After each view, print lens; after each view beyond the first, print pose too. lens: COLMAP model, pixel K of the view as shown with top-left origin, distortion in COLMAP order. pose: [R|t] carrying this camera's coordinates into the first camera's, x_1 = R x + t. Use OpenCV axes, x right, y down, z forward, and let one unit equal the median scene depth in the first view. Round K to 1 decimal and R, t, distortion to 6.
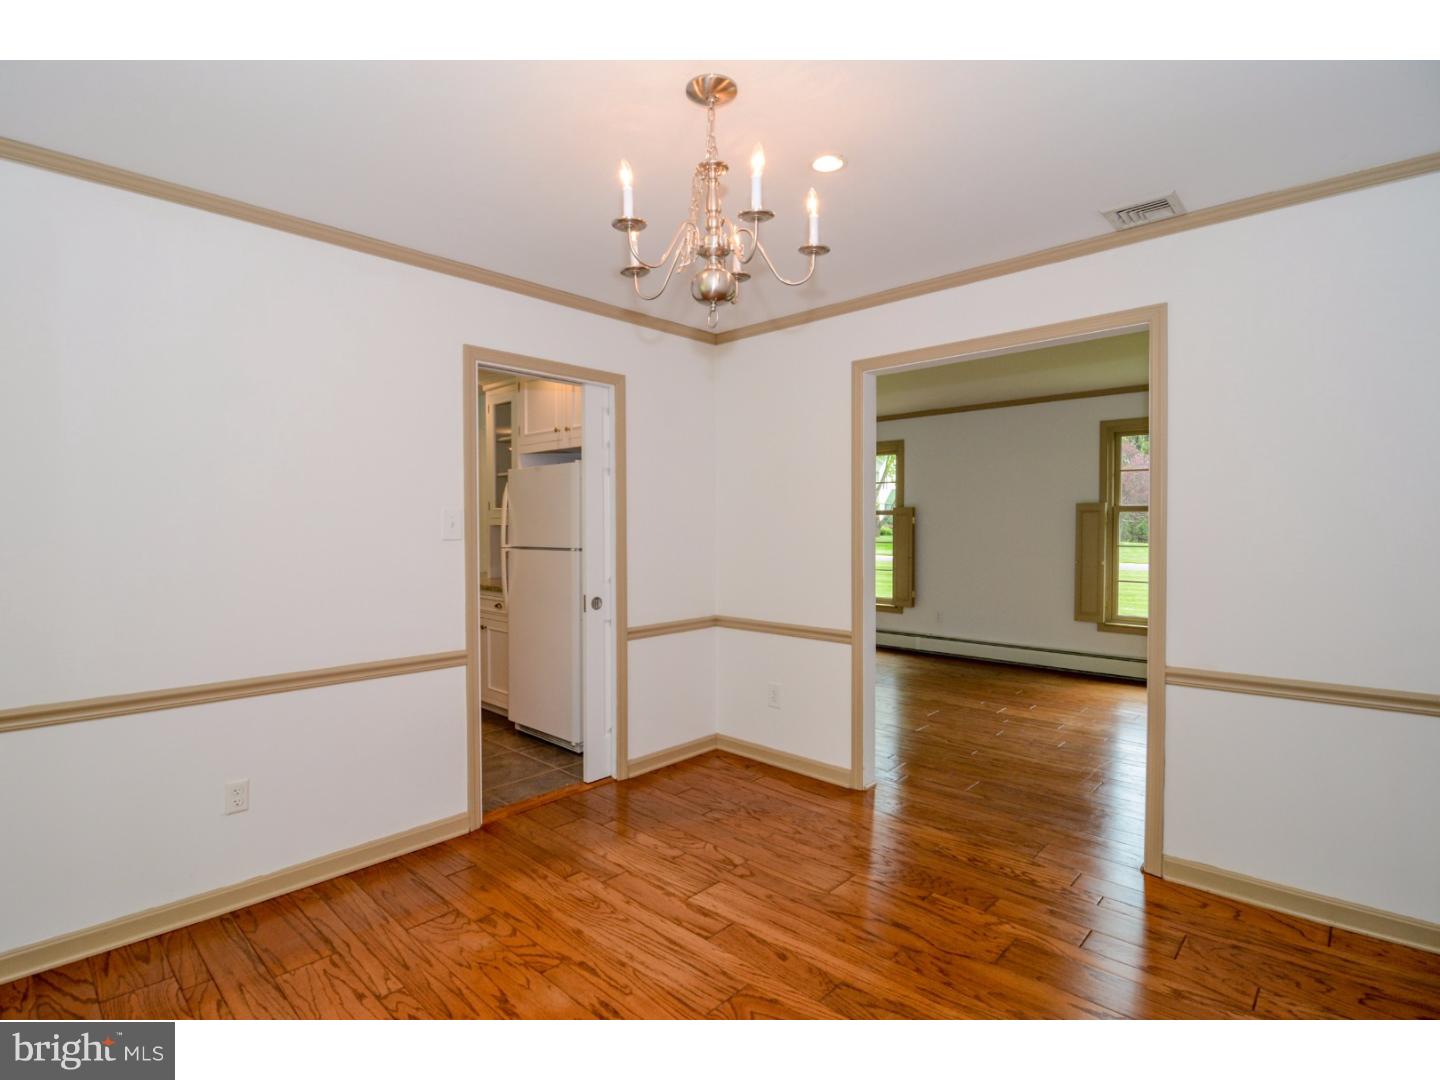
lens RADIAL K [[695.0, 0, 712.6], [0, 695.0, 537.3], [0, 0, 1]] dist [-0.021262, -0.001475]
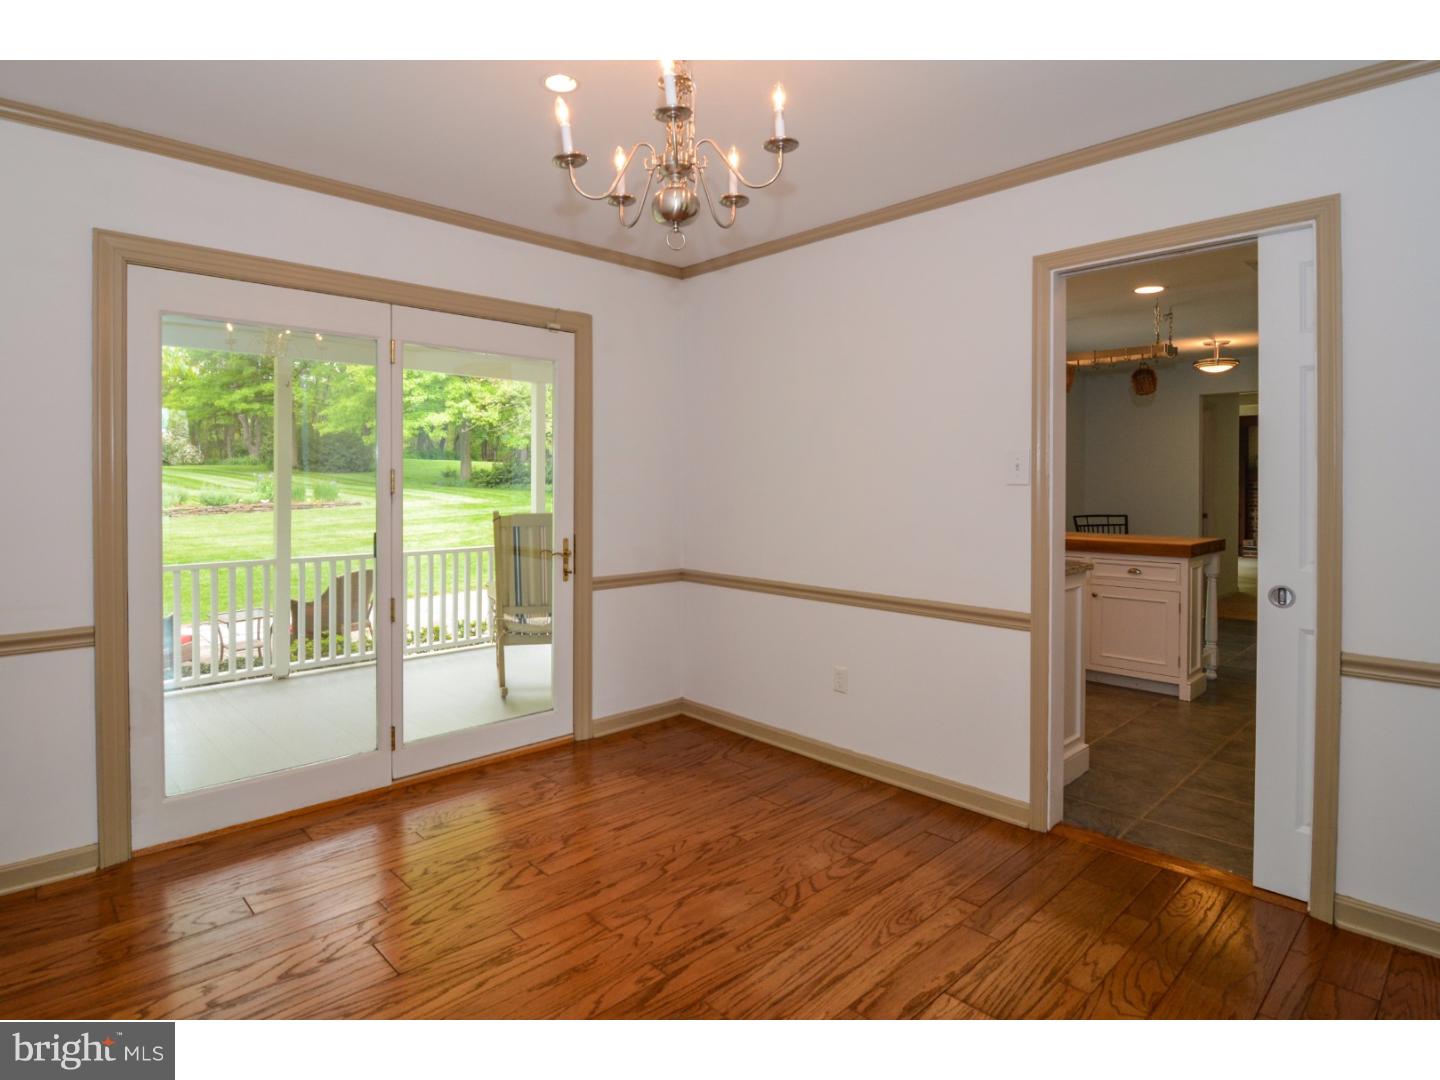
lens RADIAL K [[779.5, 0, 705.7], [0, 779.5, 490.9], [0, 0, 1]] dist [-0.005816, -0.000216]
pose [[-0.060750, 0.014224, -0.998052, 0.780417], [-0.002918, 0.999892, 0.014428, -0.006714], [0.998149, 0.003789, -0.060701, 0.807098]]
